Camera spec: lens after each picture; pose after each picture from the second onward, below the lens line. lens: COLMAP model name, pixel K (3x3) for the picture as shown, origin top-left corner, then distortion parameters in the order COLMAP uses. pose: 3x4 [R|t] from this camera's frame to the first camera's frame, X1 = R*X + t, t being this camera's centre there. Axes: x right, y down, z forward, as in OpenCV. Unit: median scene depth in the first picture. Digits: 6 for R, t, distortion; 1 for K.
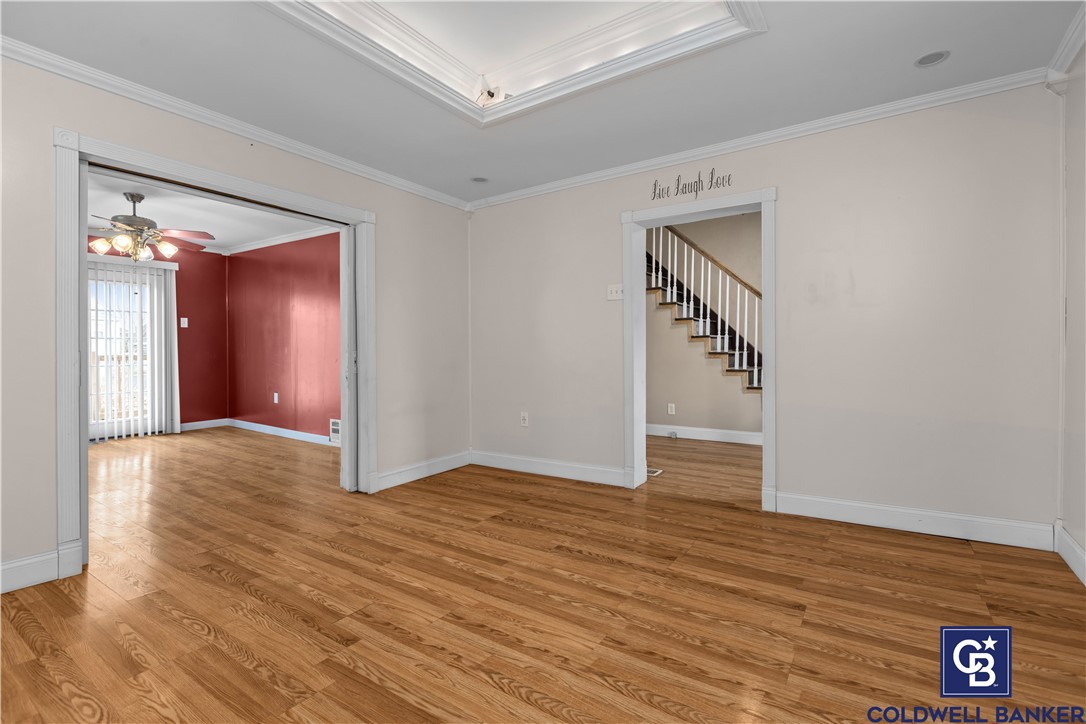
lens RADIAL K [[500.3, 0, 546.9], [0, 500.3, 355.9], [0, 0, 1]] dist [-0.007653, -0.000889]
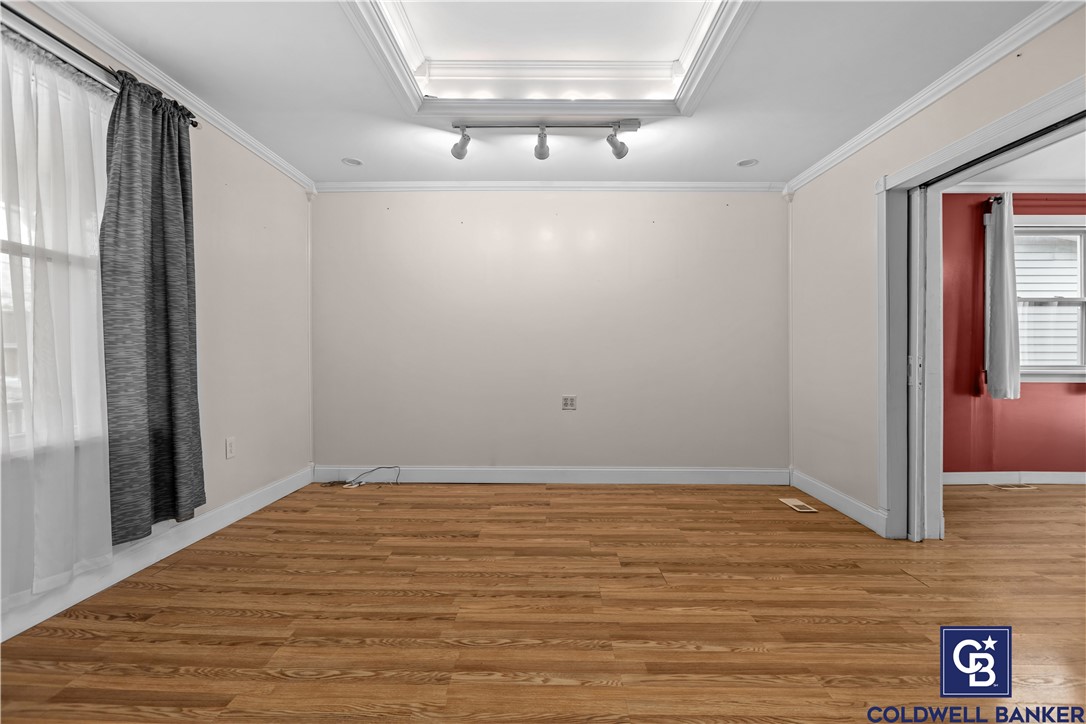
lens RADIAL K [[500.3, 0, 545.9], [0, 500.3, 357.9], [0, 0, 1]] dist [-0.007653, -0.000889]
pose [[-0.835577, 0.006489, -0.549335, 0.445222], [-0.004406, 0.999819, 0.018512, -0.022545], [0.549355, 0.017888, -0.835397, 1.637843]]
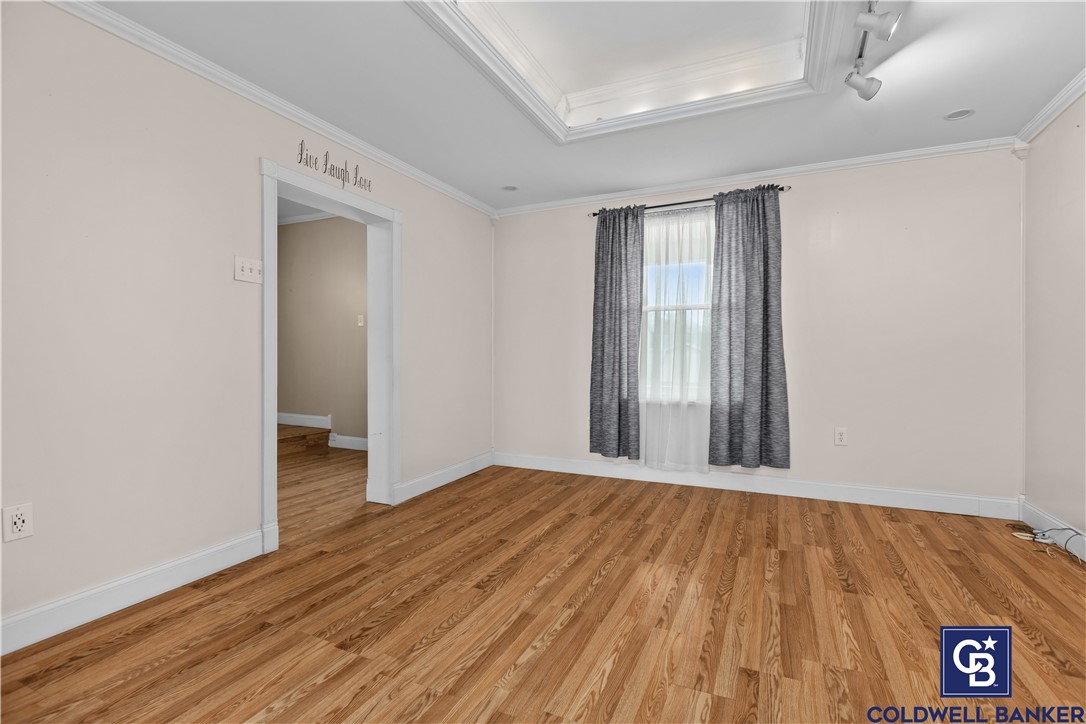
lens RADIAL K [[500.3, 0, 544.6], [0, 500.3, 366.9], [0, 0, 1]] dist [-0.007653, -0.000889]
pose [[-0.157223, -0.010490, 0.987507, -0.990714], [0.012502, 0.999842, 0.012611, -0.002907], [-0.987484, 0.014329, -0.157067, 1.212481]]
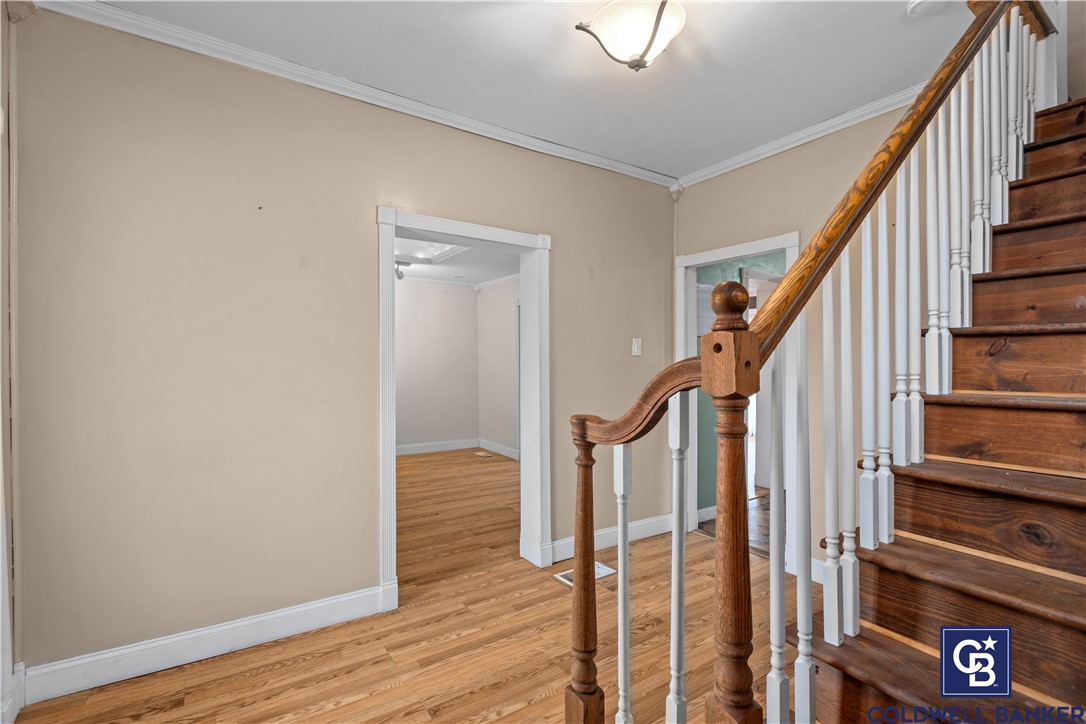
lens RADIAL K [[500.3, 0, 546.6], [0, 500.3, 360.5], [0, 0, 1]] dist [-0.007653, -0.000889]
pose [[-0.377211, 0.006542, -0.926104, 1.622944], [-0.009620, 0.999893, 0.010981, -0.152251], [0.926077, 0.013052, -0.377108, 2.283825]]
